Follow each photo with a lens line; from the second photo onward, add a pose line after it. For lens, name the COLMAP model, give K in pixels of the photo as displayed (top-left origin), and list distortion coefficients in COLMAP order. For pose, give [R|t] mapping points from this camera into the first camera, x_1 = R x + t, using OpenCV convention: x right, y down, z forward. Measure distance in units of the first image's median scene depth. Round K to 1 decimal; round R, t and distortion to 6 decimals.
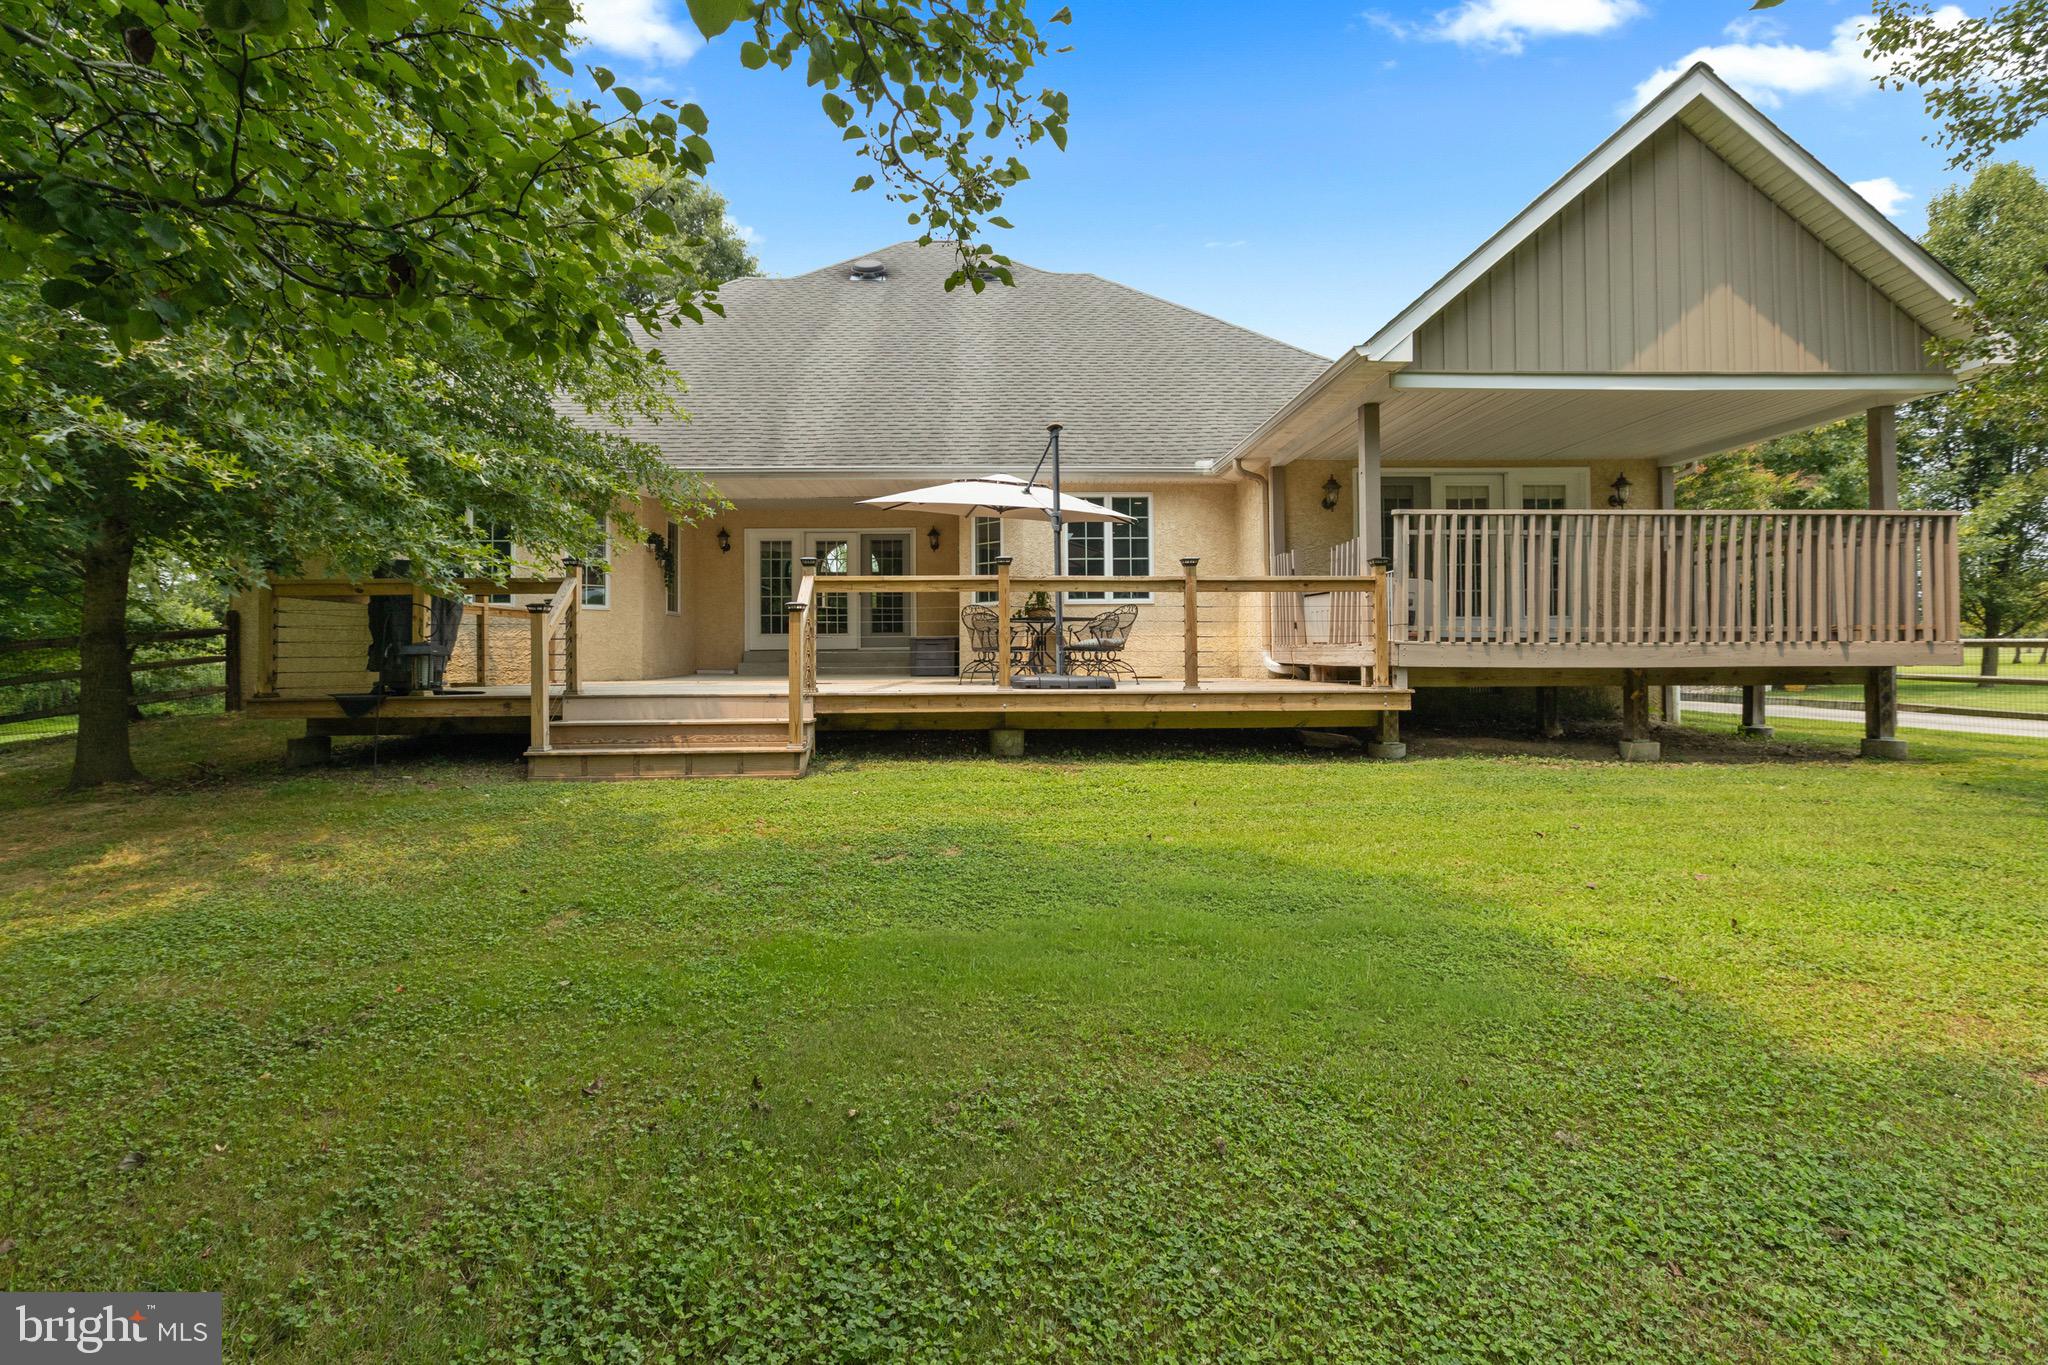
lens RADIAL K [[924.4, 0, 1027.2], [0, 924.4, 639.0], [0, 0, 1]] dist [-0.000577, 0.004028]
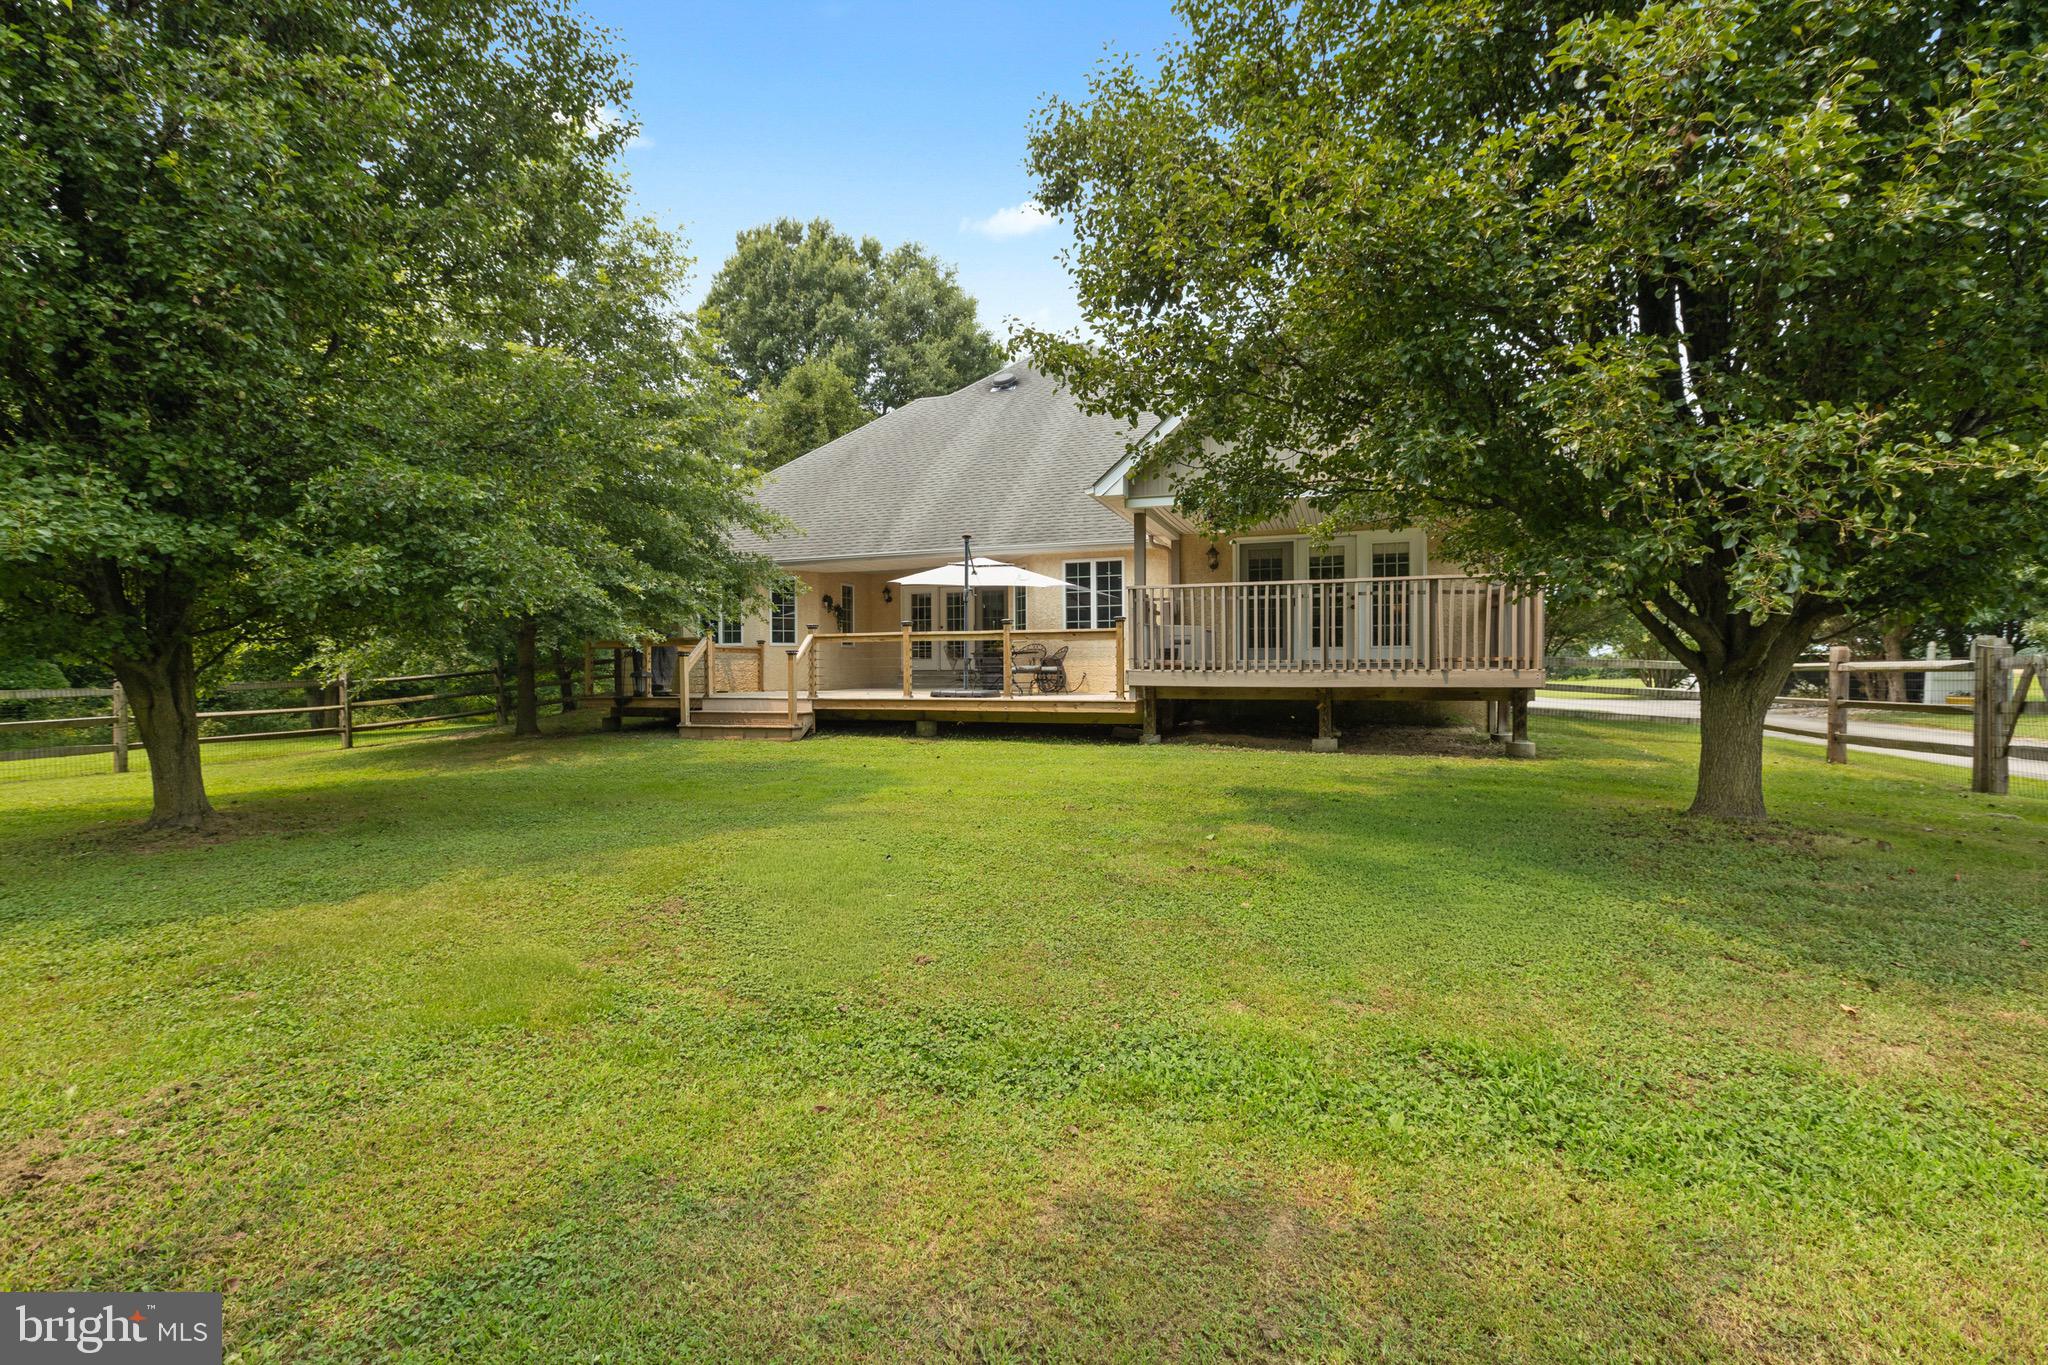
lens RADIAL K [[924.4, 0, 1027.9], [0, 924.4, 684.0], [0, 0, 1]] dist [-0.000577, 0.004028]
pose [[0.929972, 0.005425, -0.367591, 0.822027], [0.006511, 0.999491, 0.031226, -0.023173], [0.367573, -0.031432, 0.929463, -0.536727]]
